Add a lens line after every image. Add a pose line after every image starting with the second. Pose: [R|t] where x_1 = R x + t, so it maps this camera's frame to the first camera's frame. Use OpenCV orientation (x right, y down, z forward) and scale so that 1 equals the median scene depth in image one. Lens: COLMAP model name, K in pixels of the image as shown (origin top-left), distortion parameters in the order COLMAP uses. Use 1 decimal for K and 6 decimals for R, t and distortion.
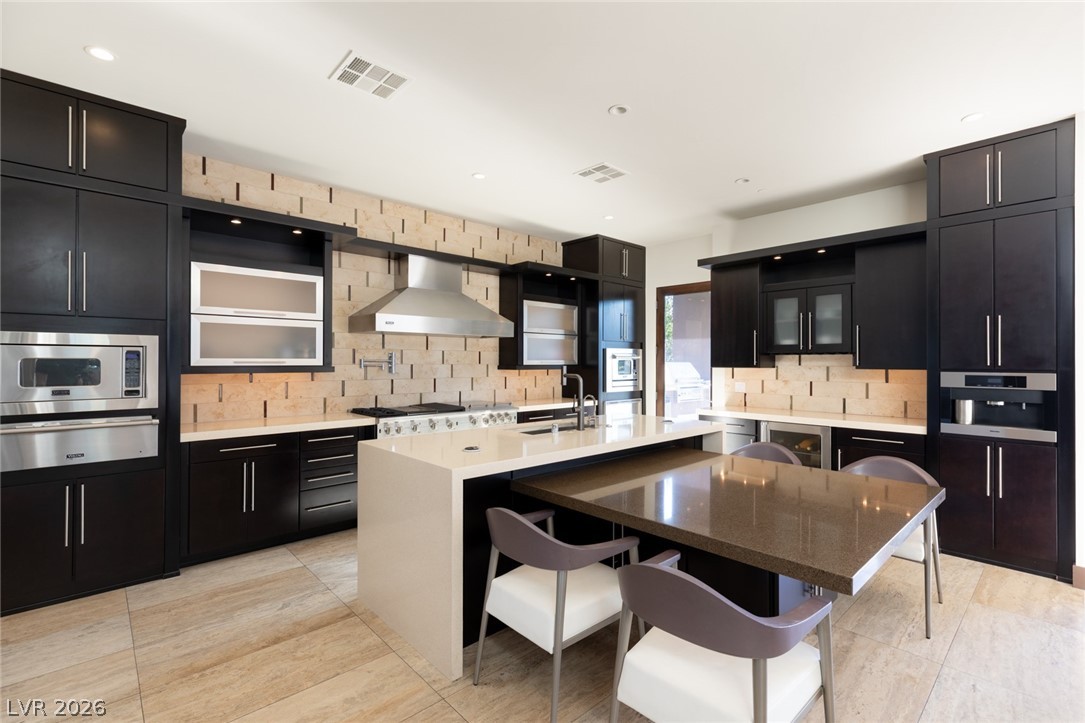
lens RADIAL K [[505.0, 0, 542.5], [0, 505.0, 361.5], [0, 0, 1]] dist [0.001081, -0.000148]
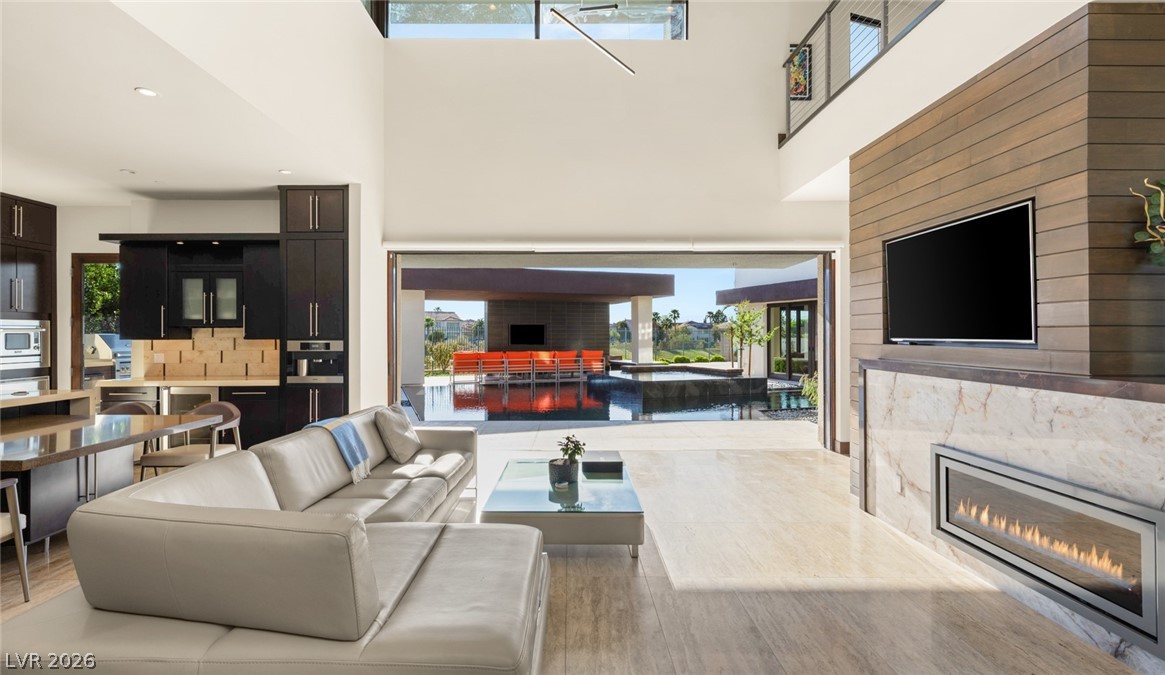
lens RADIAL K [[551.4, 0, 582.5], [0, 551.4, 337.5], [0, 0, 1]] dist [0.002759, 0.000832]
pose [[0.671997, -0.010400, 0.740481, 0.148939], [0.004028, 0.999938, 0.010389, -0.000973], [-0.740543, -0.003999, 0.671997, -0.511239]]
